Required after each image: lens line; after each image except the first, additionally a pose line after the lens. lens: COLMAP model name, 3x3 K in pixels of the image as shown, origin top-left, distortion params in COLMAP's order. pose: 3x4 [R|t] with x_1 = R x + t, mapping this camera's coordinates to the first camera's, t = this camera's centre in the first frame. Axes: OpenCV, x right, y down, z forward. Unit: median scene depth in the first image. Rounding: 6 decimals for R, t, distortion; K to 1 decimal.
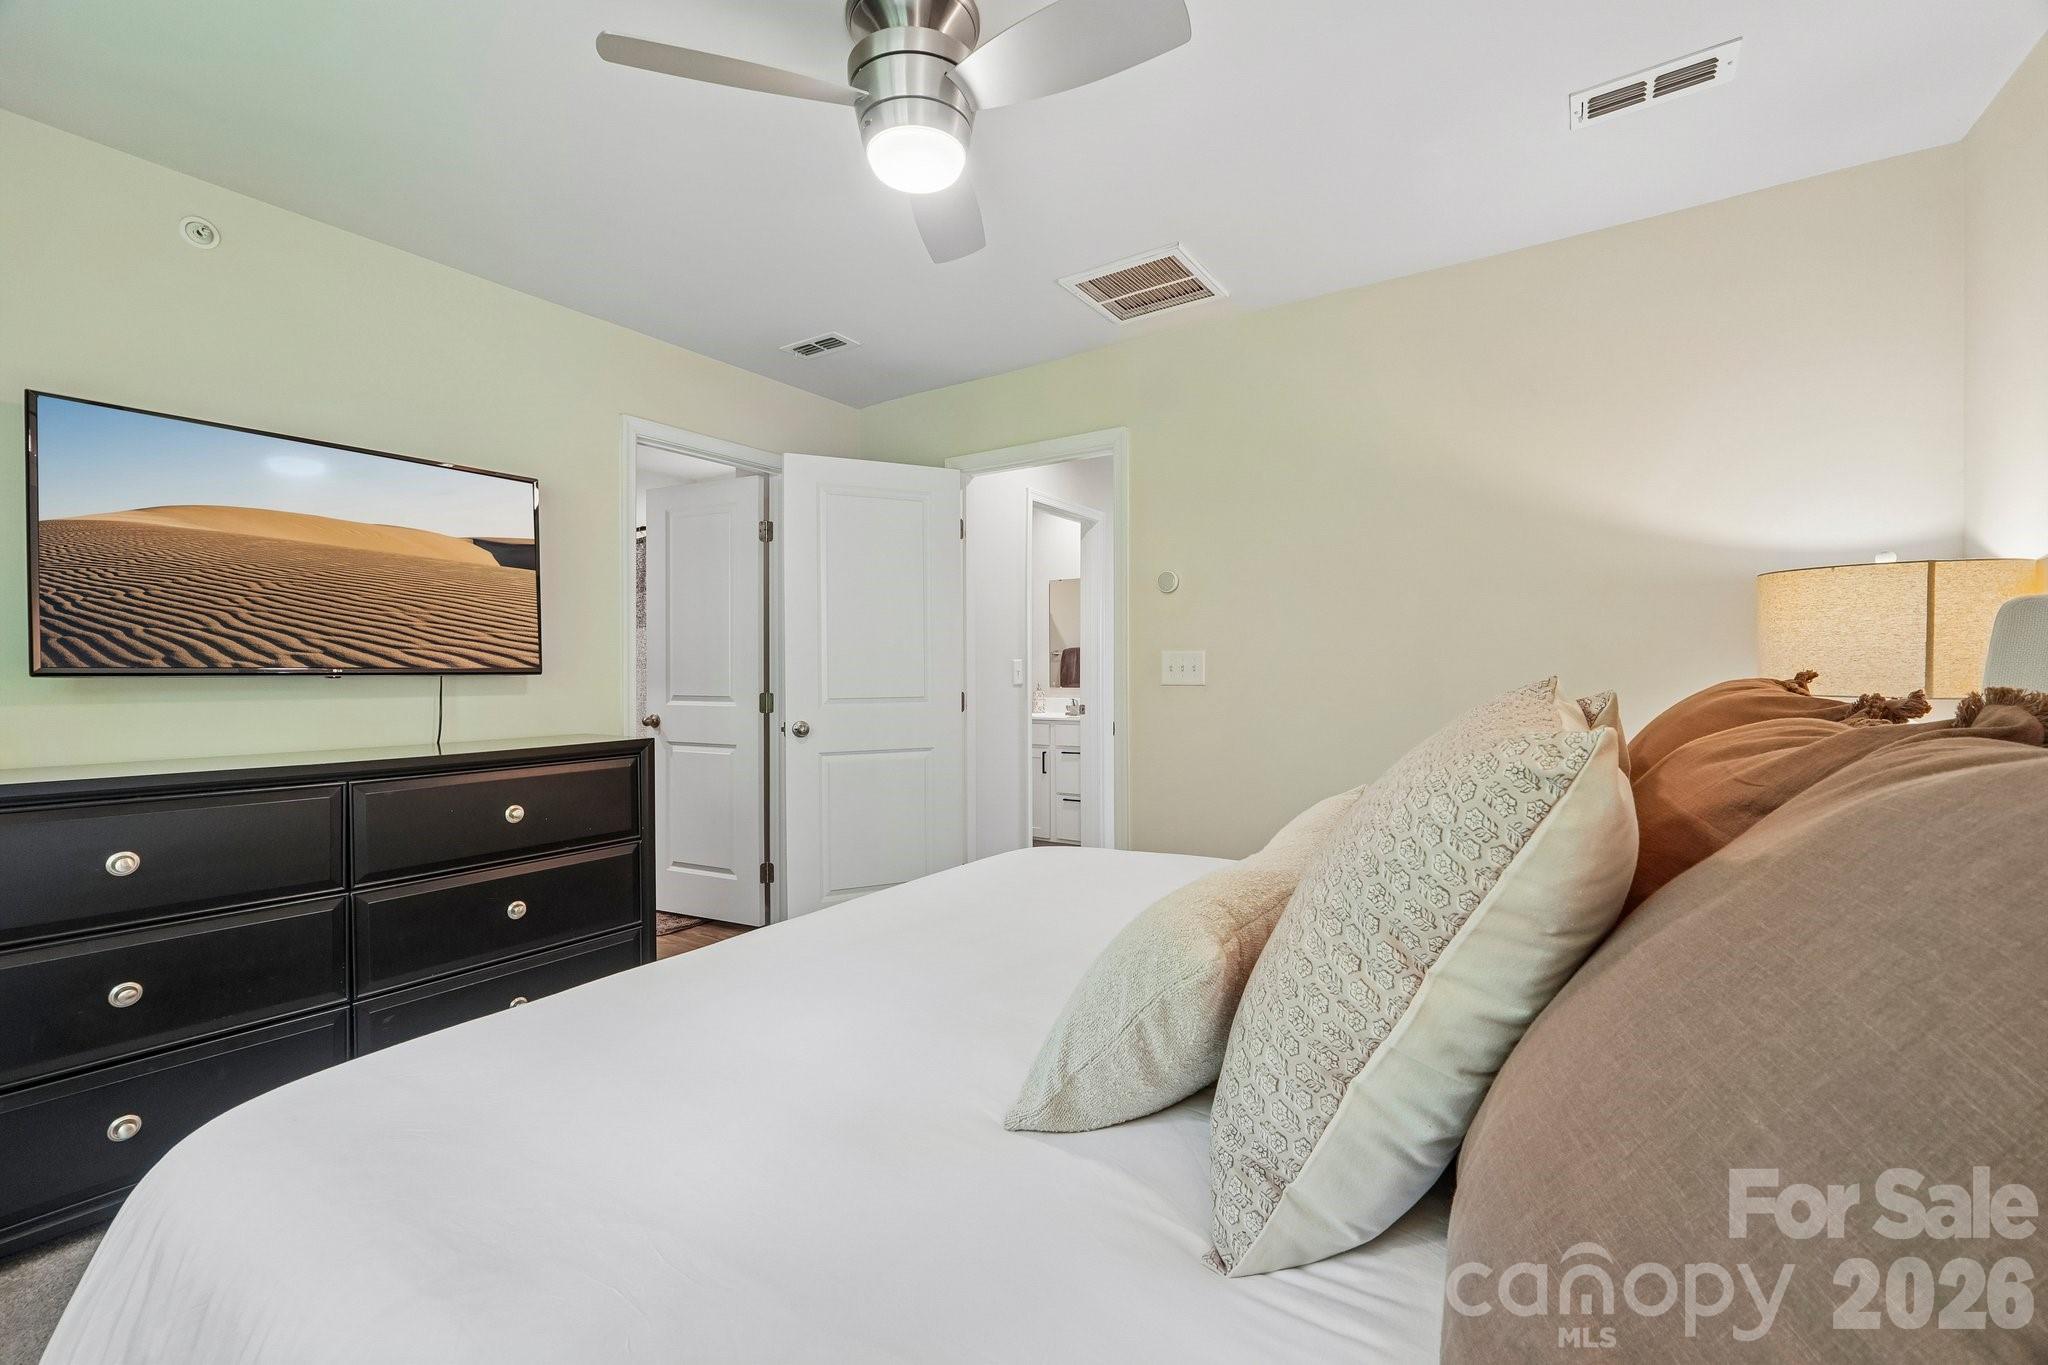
lens RADIAL K [[858.4, 0, 1025.9], [0, 858.4, 681.3], [0, 0, 1]] dist [-0.012765, 0.002073]
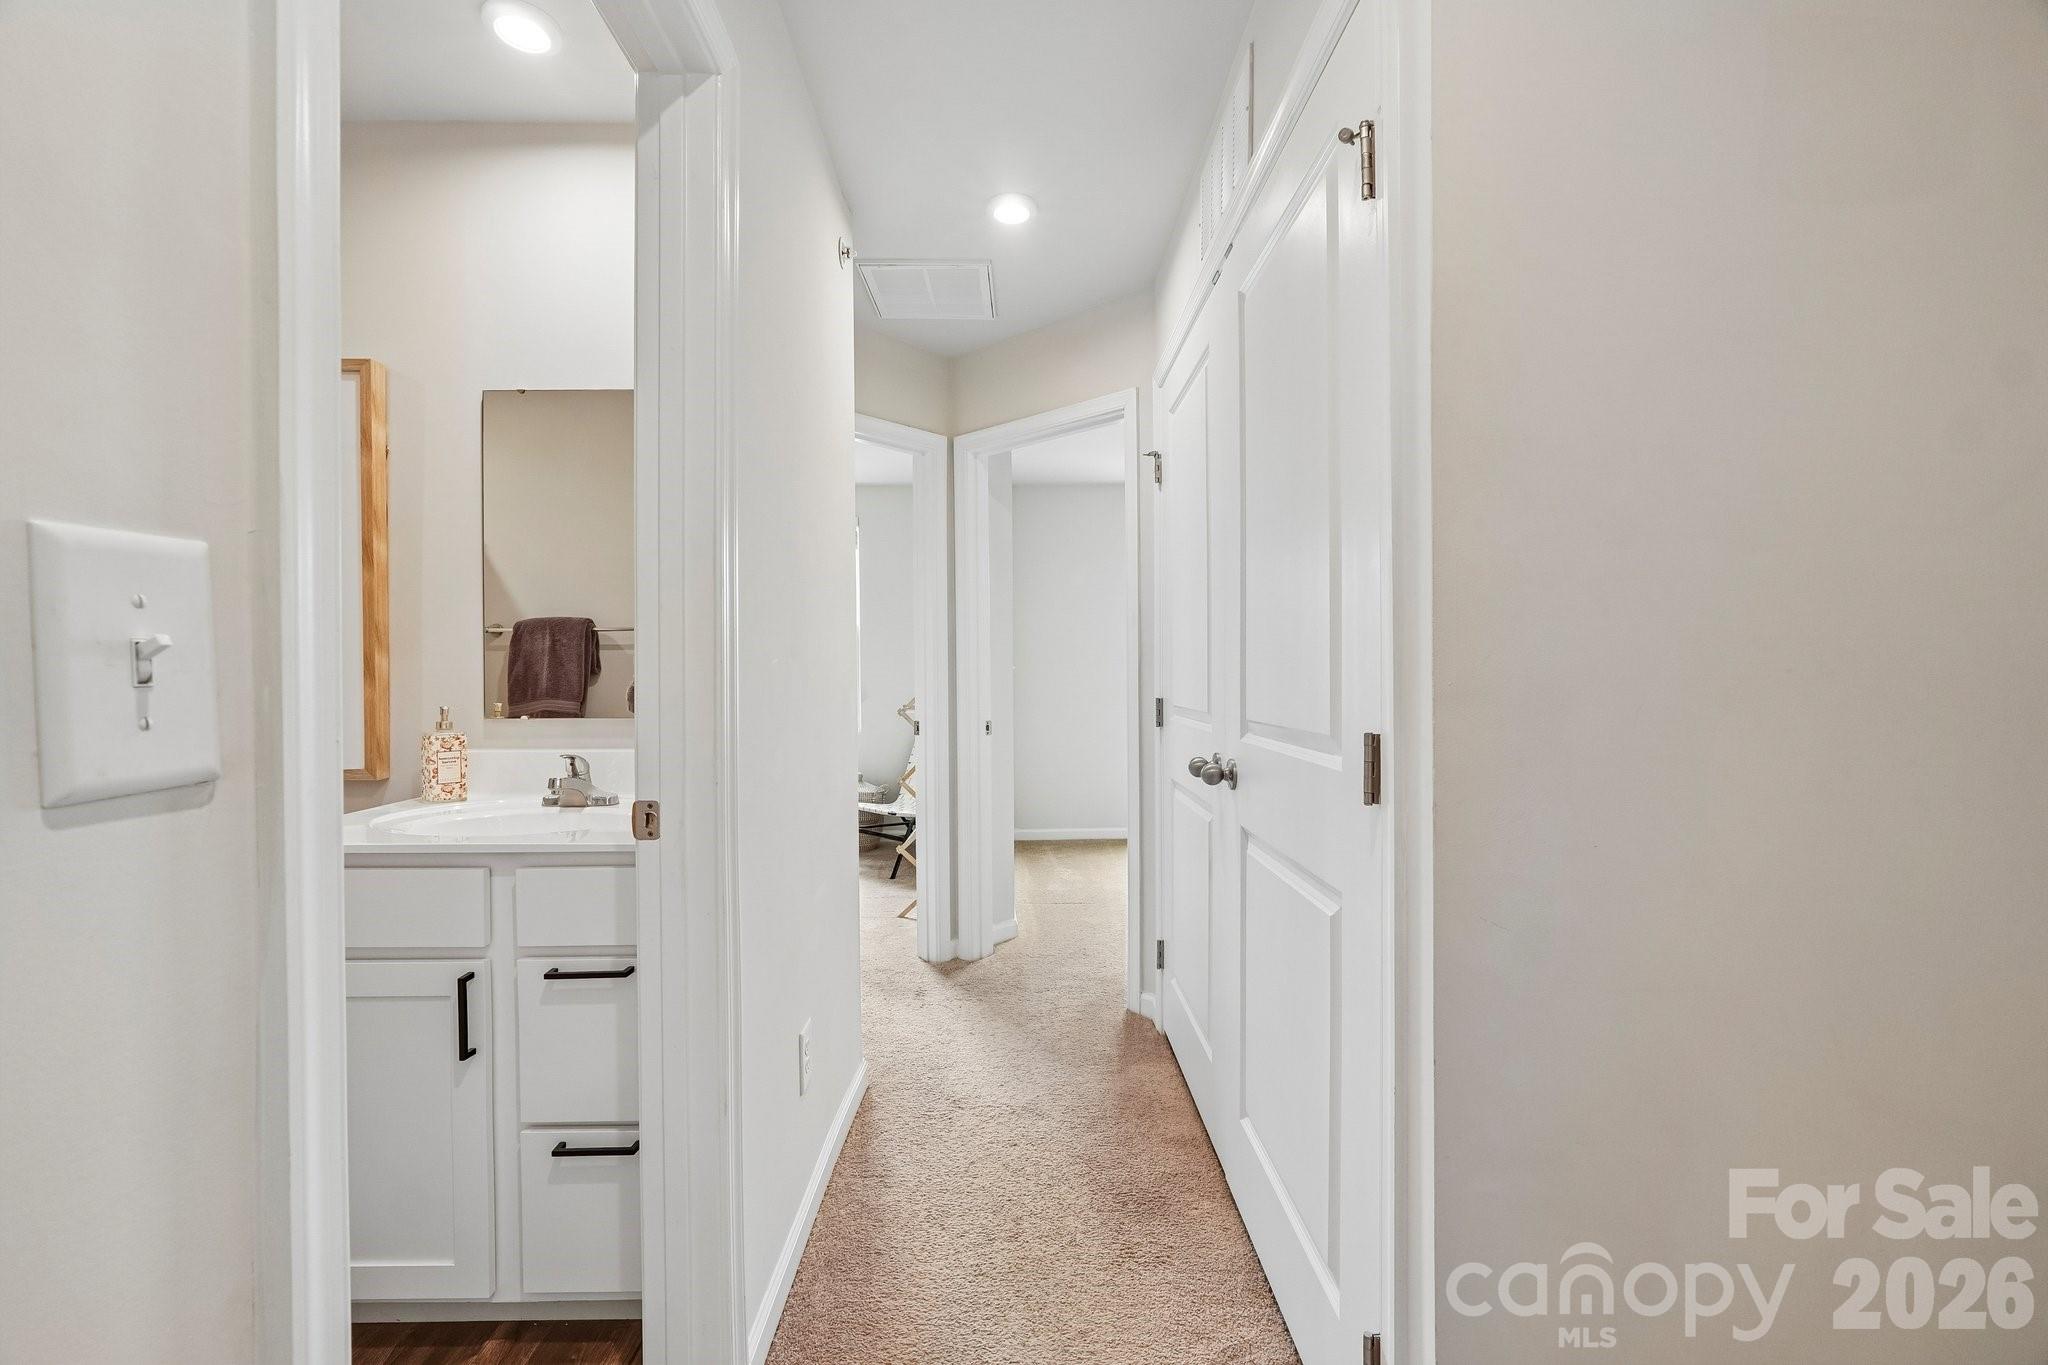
lens RADIAL K [[858.4, 0, 1017.2], [0, 858.4, 676.2], [0, 0, 1]] dist [-0.012765, 0.002073]
pose [[0.830514, -0.007928, 0.556941, 0.016886], [0.011396, 0.999931, -0.002759, -0.006225], [-0.556881, 0.008639, 0.830547, 0.688018]]
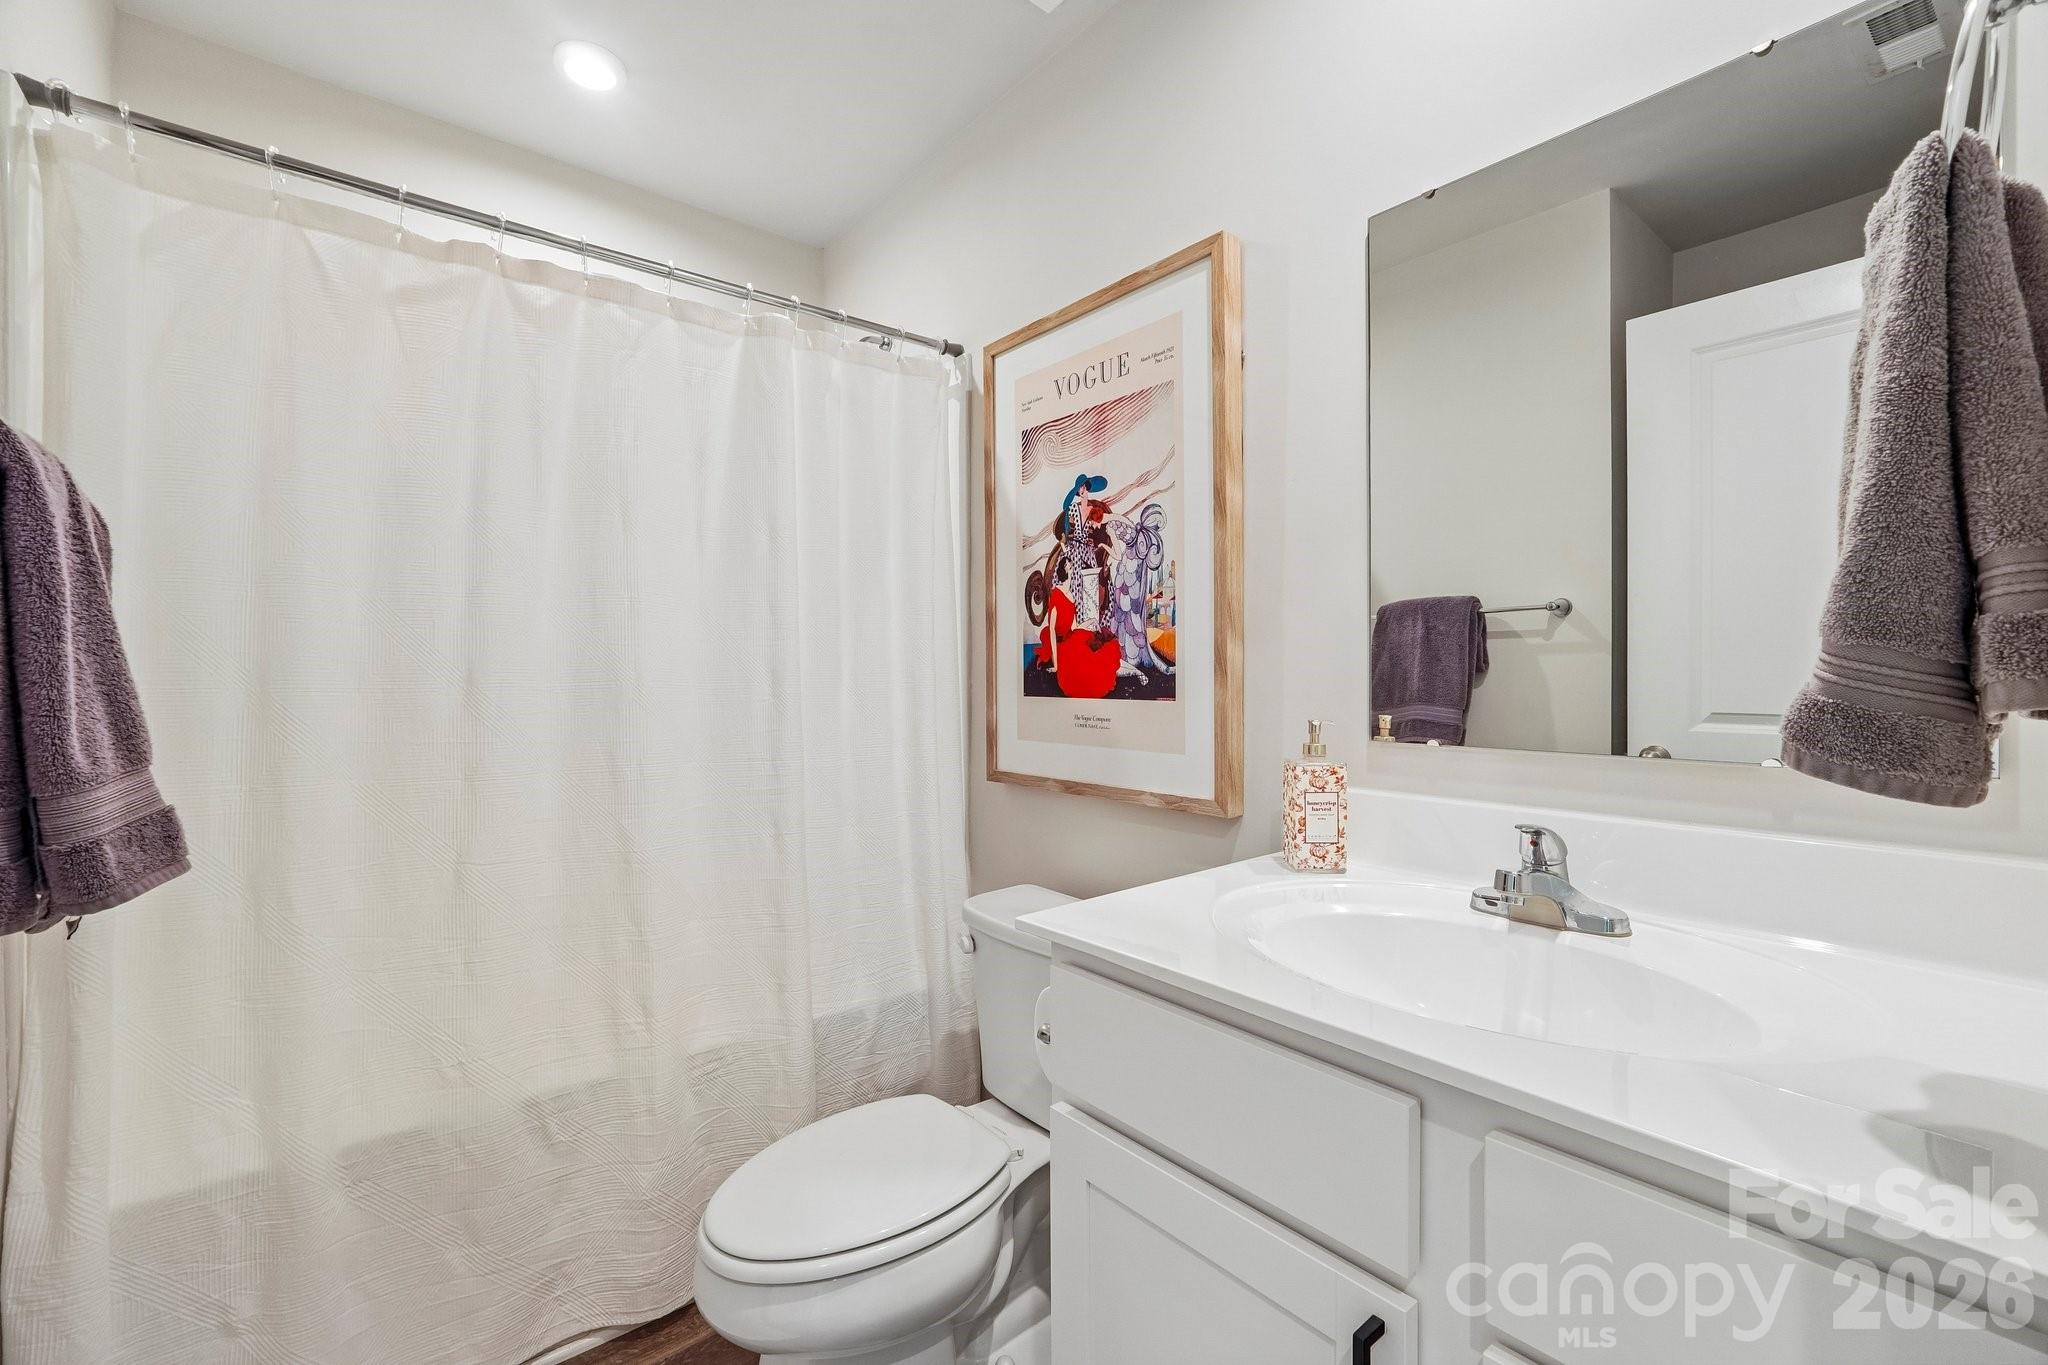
lens RADIAL K [[858.4, 0, 1022.8], [0, 858.4, 675.9], [0, 0, 1]] dist [-0.012765, 0.002073]
pose [[0.954951, -0.000849, -0.296763, 0.010295], [-0.001120, 0.999978, -0.006464, -0.007670], [0.296762, 0.006505, 0.954929, 0.869574]]
